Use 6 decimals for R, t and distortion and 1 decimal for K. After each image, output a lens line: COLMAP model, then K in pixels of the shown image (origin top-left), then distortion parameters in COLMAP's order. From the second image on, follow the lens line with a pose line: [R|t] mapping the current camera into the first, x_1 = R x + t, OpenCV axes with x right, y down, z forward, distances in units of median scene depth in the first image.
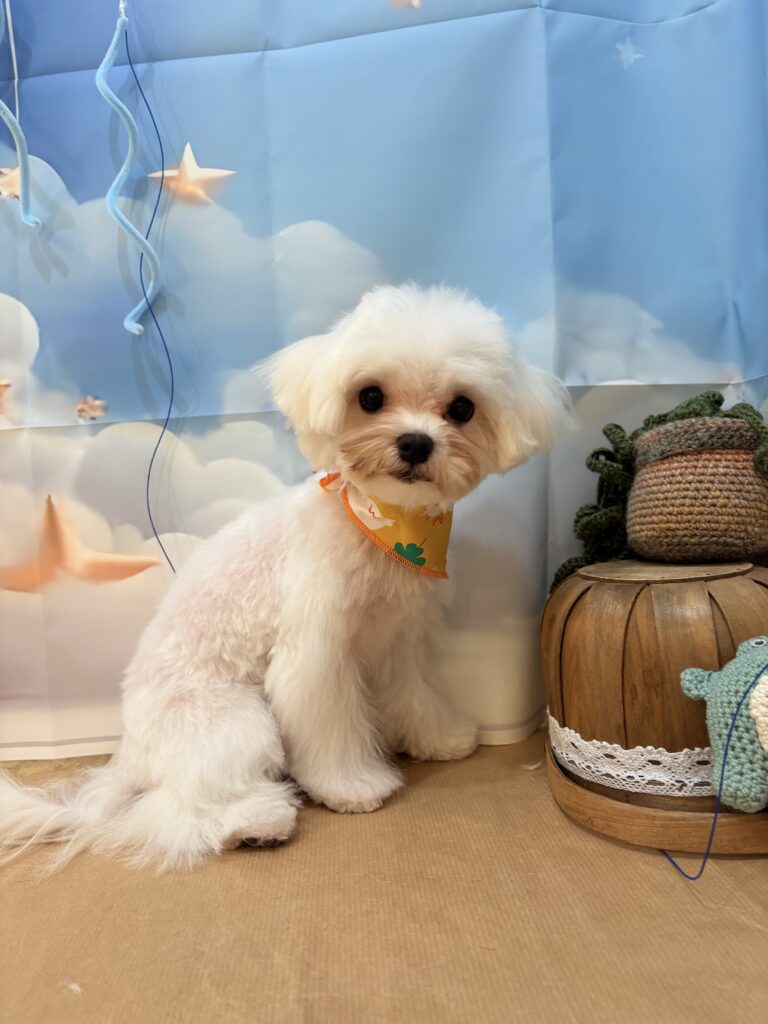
lens RADIAL K [[769.1, 0, 399.4], [0, 769.1, 517.5], [0, 0, 1]] dist [-0.002644, -0.004820]
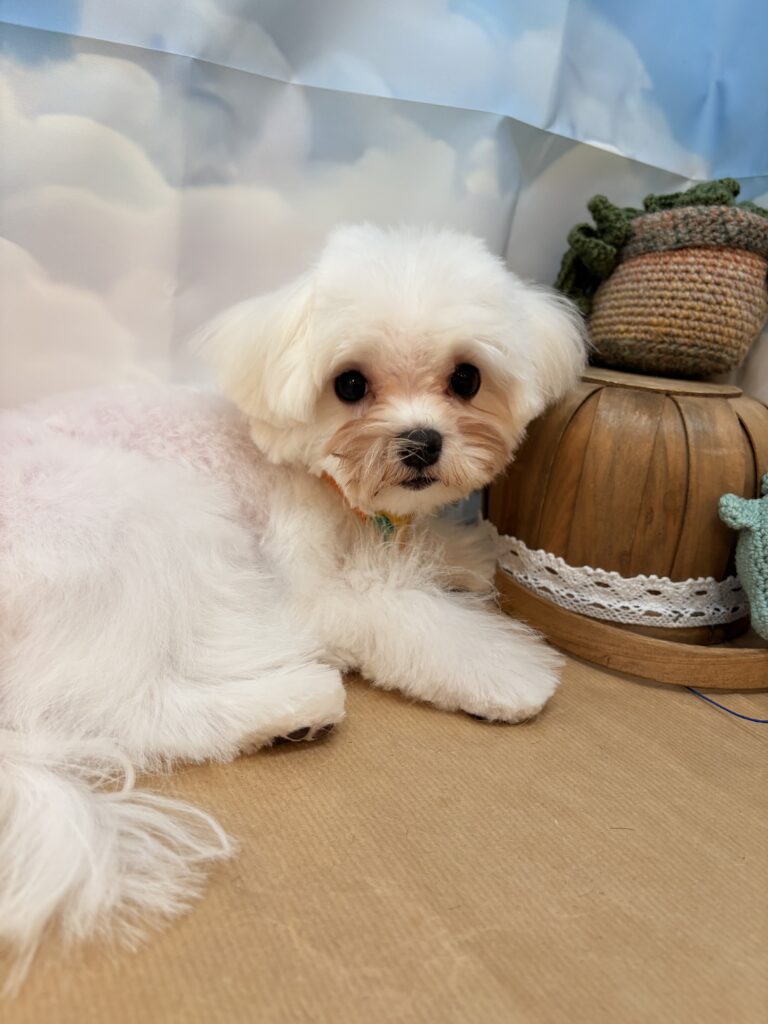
lens RADIAL K [[769.1, 0, 399.4], [0, 769.1, 517.5], [0, 0, 1]] dist [-0.002644, -0.004820]
pose [[0.891755, 0.035964, 0.451088, -0.319191], [-0.148584, 0.964840, 0.216811, 0.075003], [-0.427430, -0.260367, 0.865744, 0.336347]]
